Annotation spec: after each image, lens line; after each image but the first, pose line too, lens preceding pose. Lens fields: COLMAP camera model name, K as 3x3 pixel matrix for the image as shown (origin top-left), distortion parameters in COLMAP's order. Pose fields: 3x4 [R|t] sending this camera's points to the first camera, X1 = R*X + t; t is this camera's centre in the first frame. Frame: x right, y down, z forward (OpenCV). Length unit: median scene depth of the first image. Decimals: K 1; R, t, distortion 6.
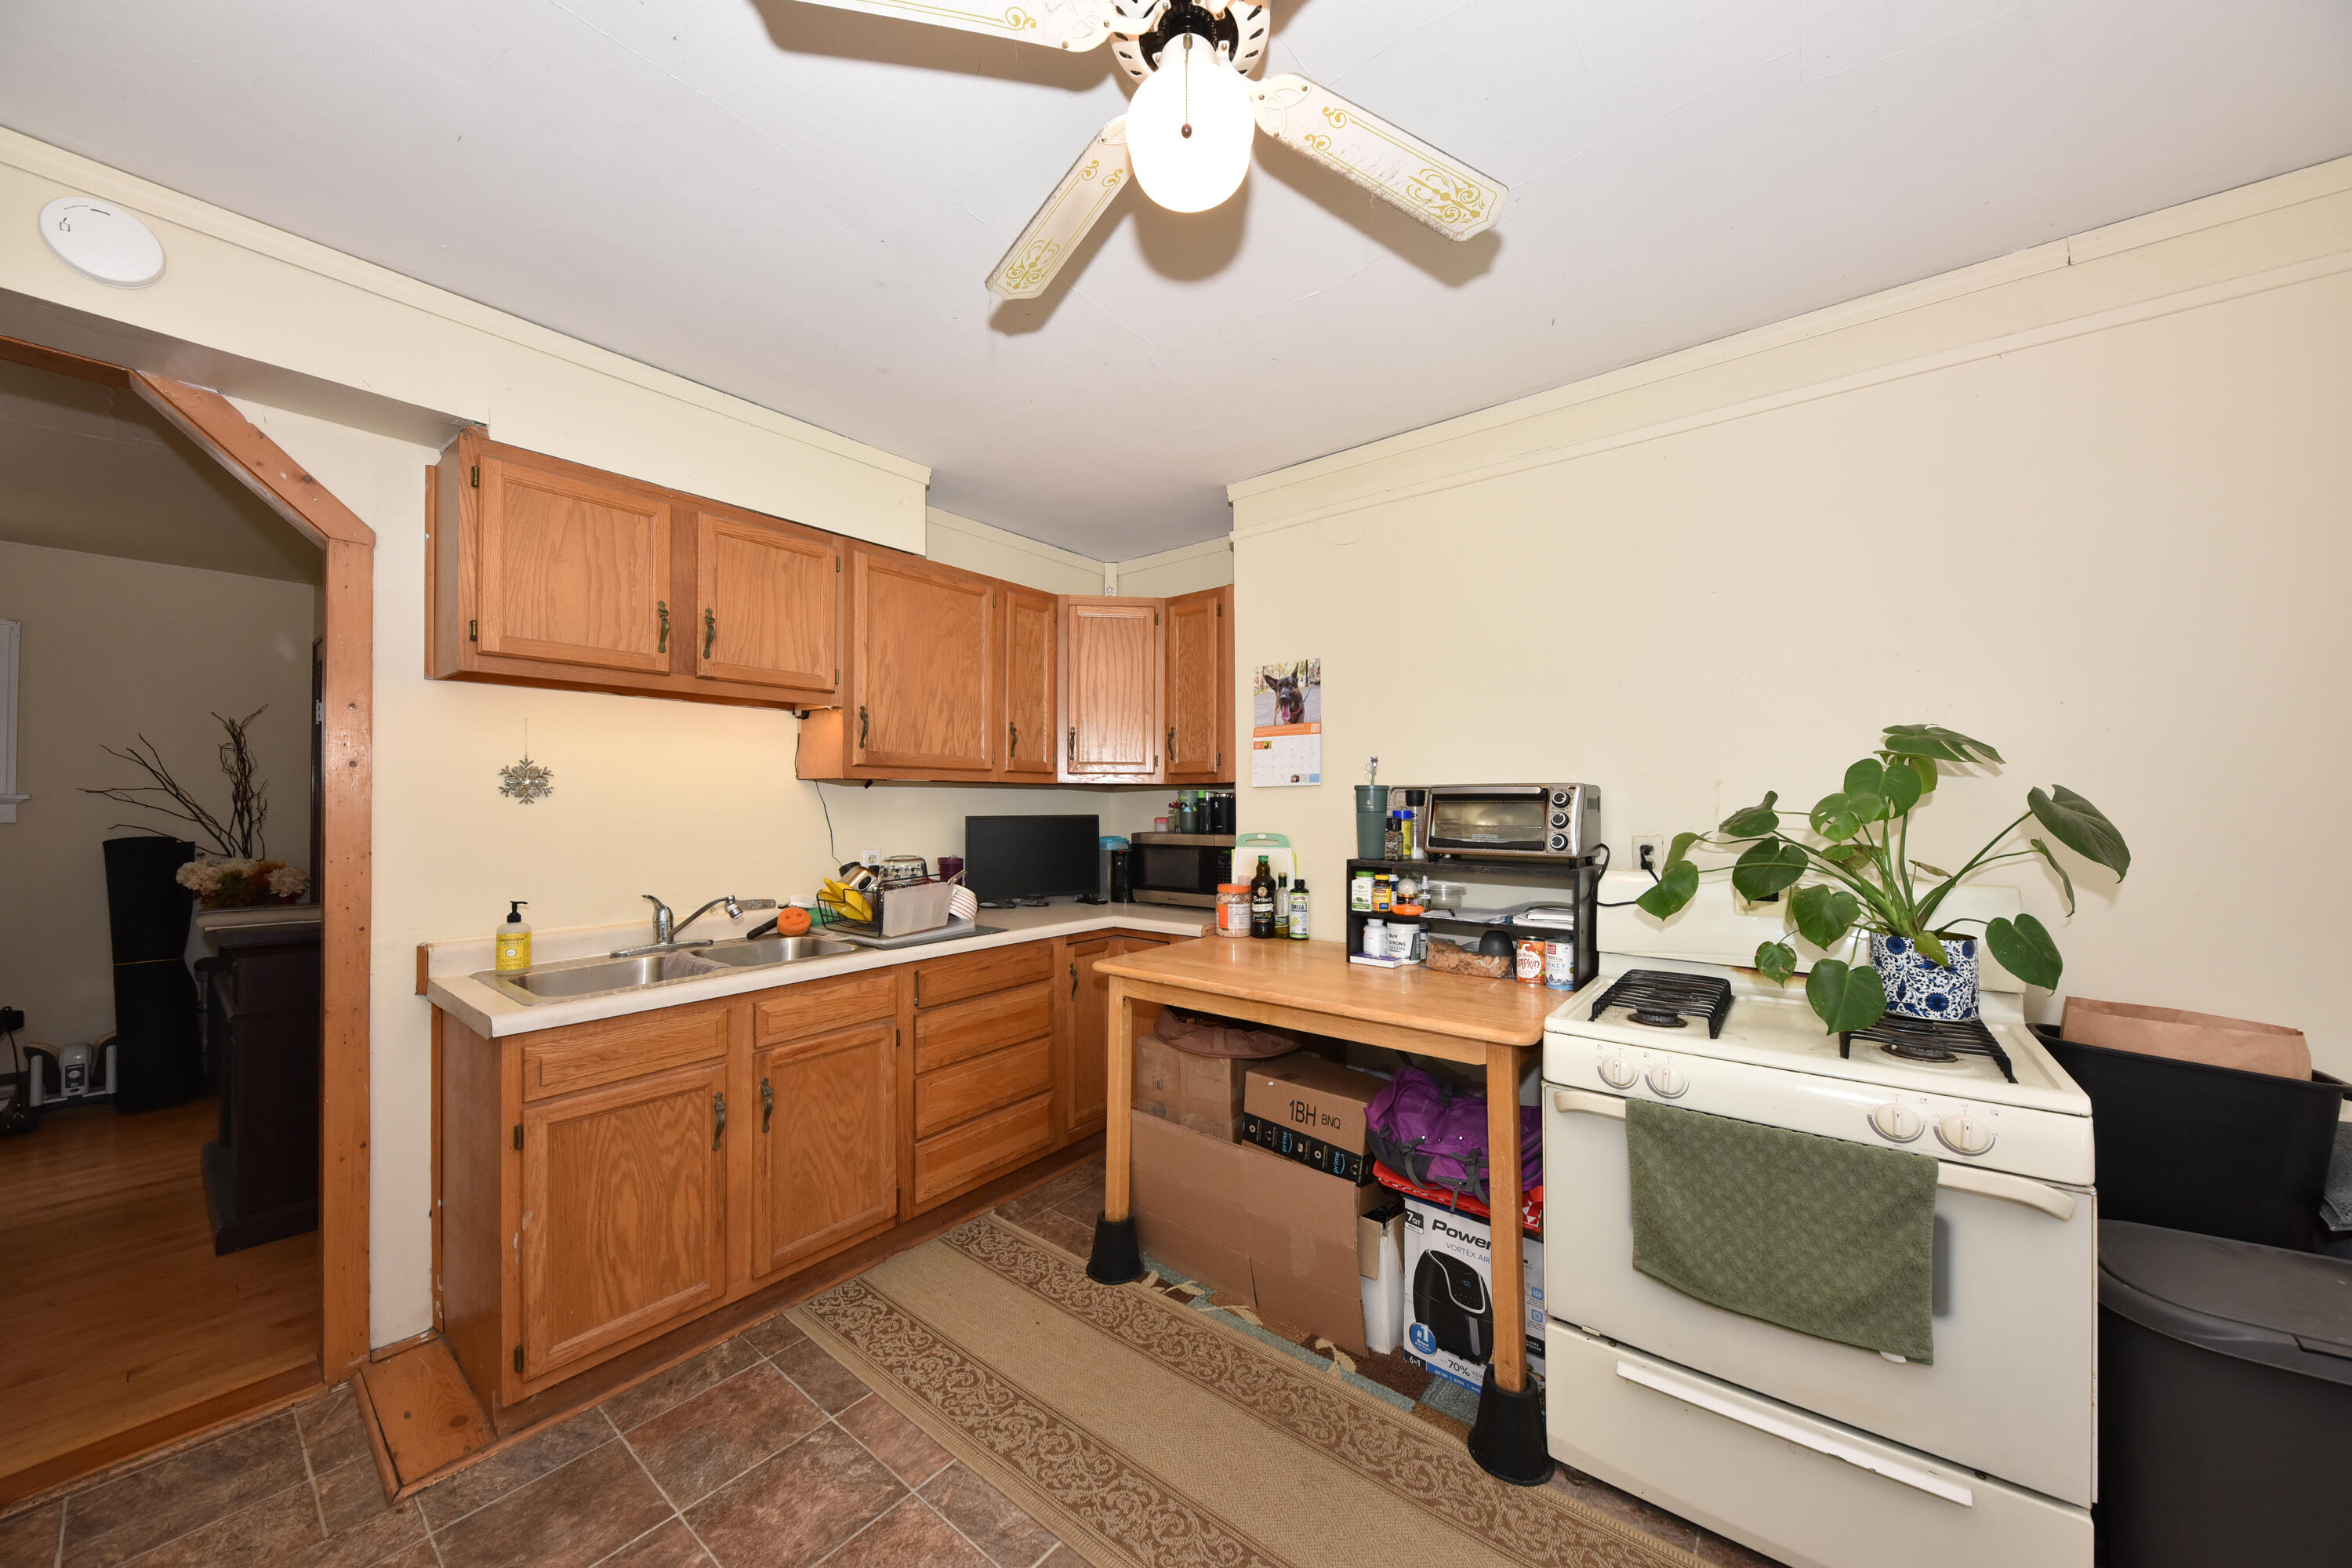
lens RADIAL K [[804.2, 0, 1183.7], [0, 804.2, 794.7], [0, 0, 1]] dist [0.001192, -0.001992]
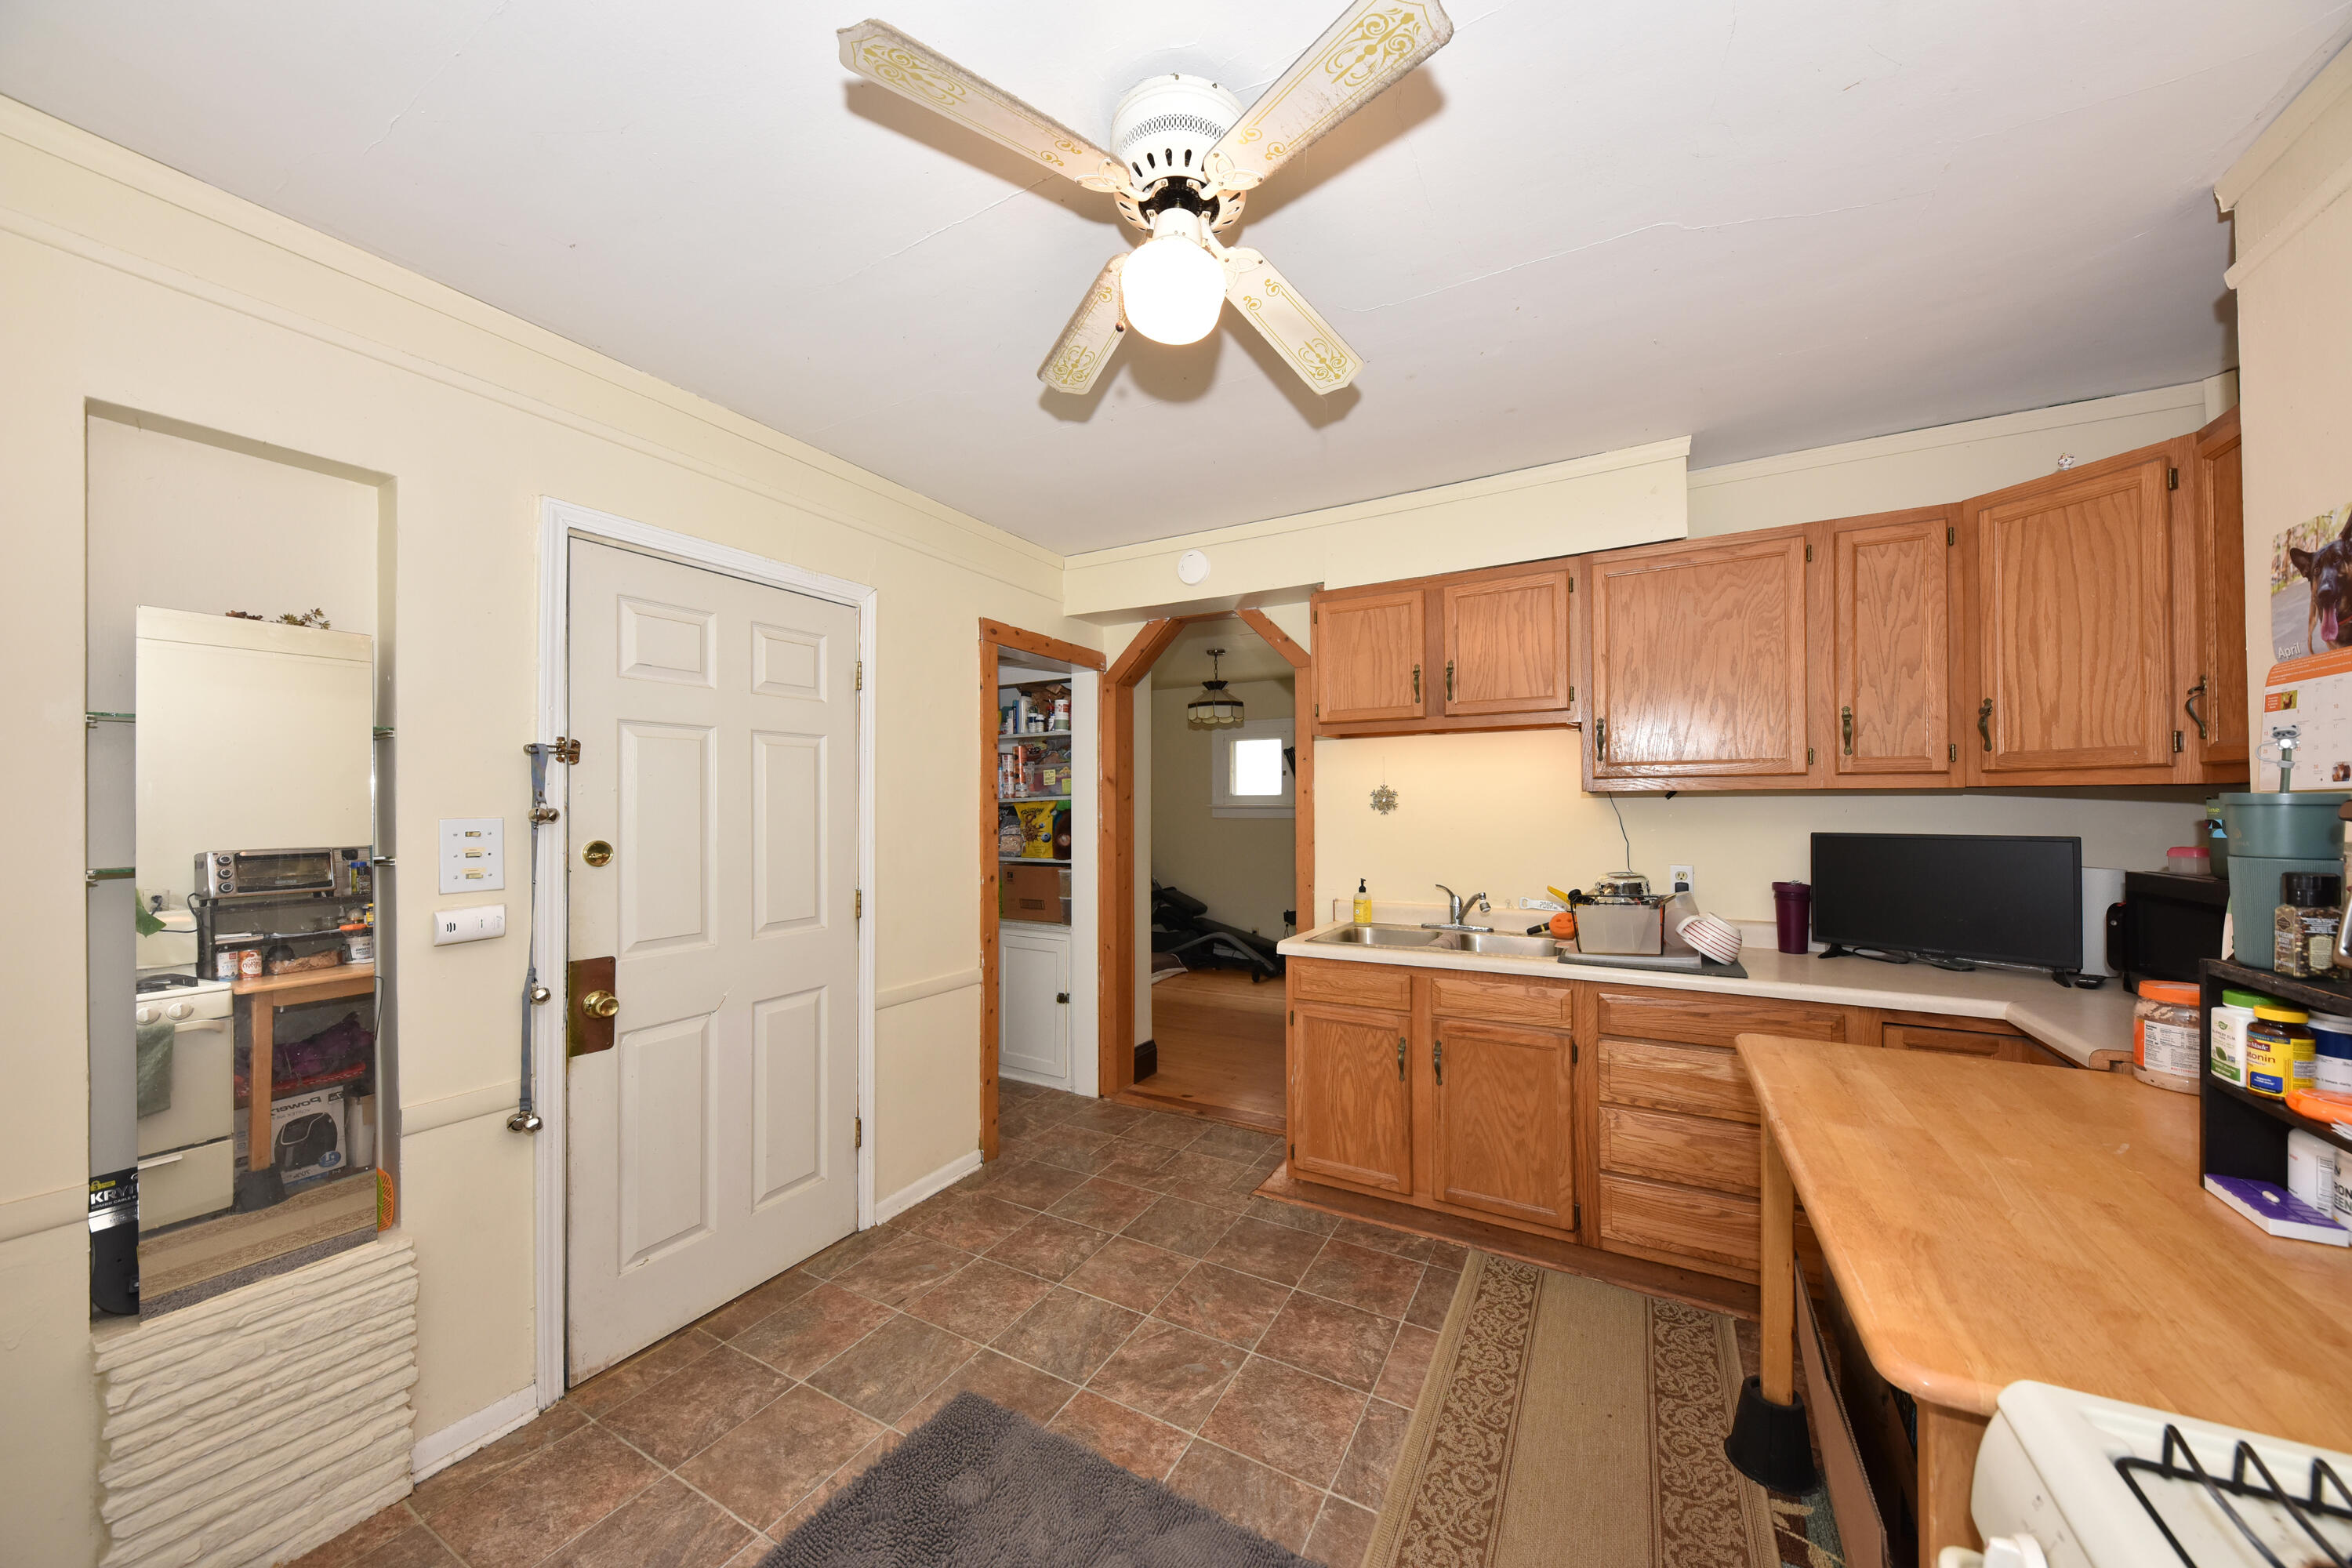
lens RADIAL K [[804.2, 0, 1182.5], [0, 804.2, 793.8], [0, 0, 1]] dist [0.001192, -0.001992]
pose [[0.160679, -0.013457, -0.986915, 0.631804], [0.013821, 0.999840, -0.011383, -0.016446], [0.986910, -0.011811, 0.160839, 0.418094]]
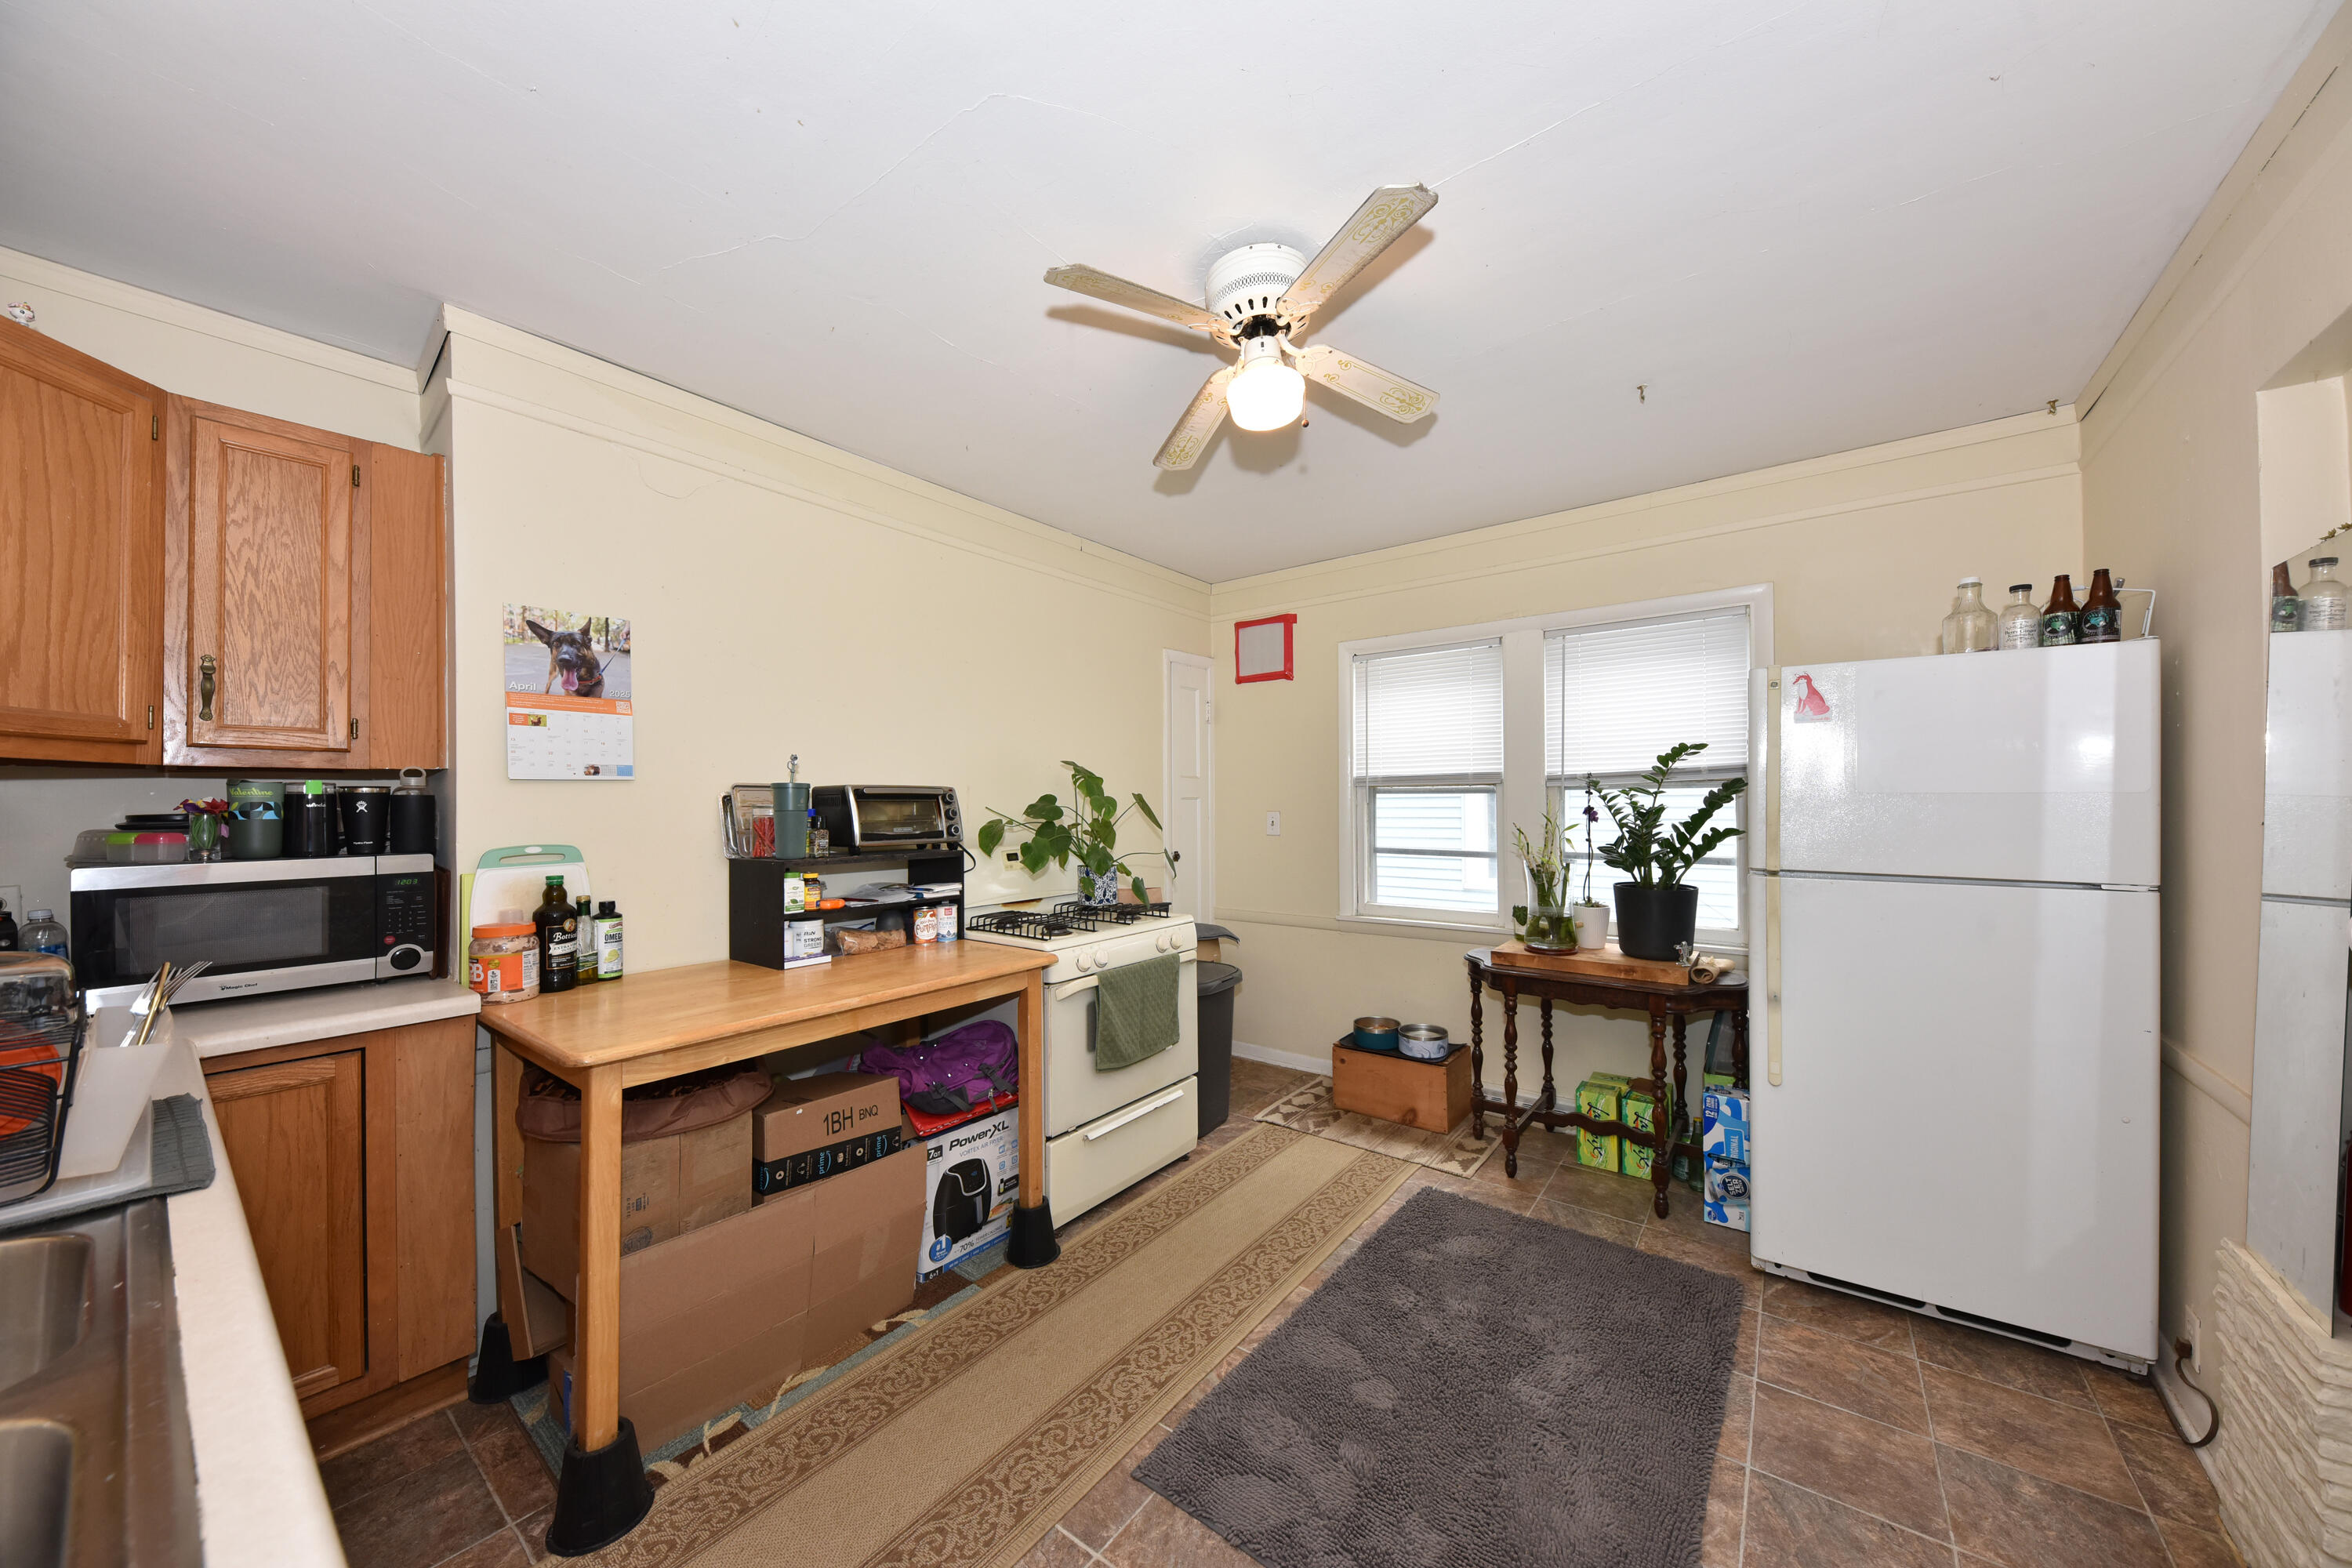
lens RADIAL K [[804.2, 0, 1182.5], [0, 804.2, 795.1], [0, 0, 1]] dist [0.001192, -0.001992]
pose [[-0.015885, 0.010285, 0.999821, -0.850498], [-0.003088, 0.999942, -0.010335, 0.012829], [-0.999869, -0.003251, -0.015852, 0.619516]]
